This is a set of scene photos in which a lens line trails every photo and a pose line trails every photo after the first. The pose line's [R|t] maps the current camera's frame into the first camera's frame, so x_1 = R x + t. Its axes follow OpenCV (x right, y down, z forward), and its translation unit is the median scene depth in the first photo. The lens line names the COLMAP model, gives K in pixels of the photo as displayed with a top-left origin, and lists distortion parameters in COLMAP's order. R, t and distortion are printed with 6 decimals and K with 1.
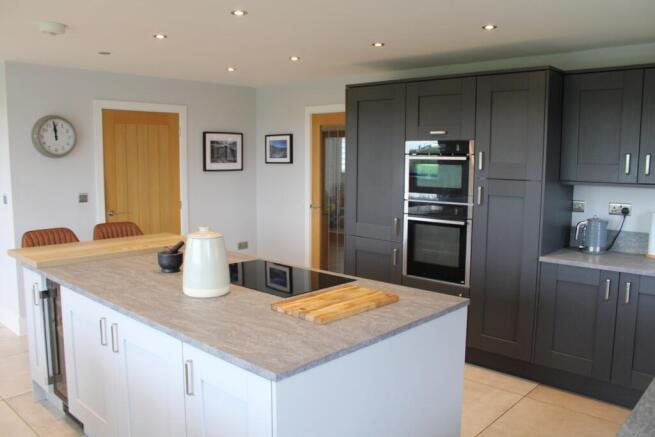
lens RADIAL K [[534.9, 0, 327.5], [0, 534.9, 218.5], [0, 0, 1]] dist [-0.164245, 0.012466]
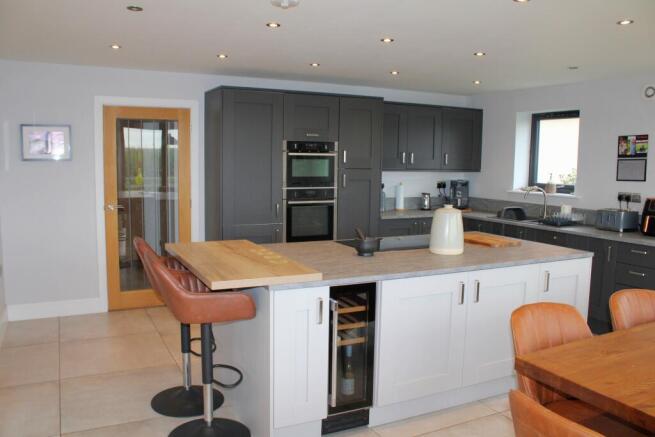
lens RADIAL K [[534.9, 0, 327.5], [0, 534.9, 218.5], [0, 0, 1]] dist [-0.164245, 0.012466]
pose [[0.373506, -0.097150, 0.922526, -1.059310], [0.086592, 0.993810, 0.069598, -0.045532], [-0.923577, 0.053888, 0.379607, 0.478684]]
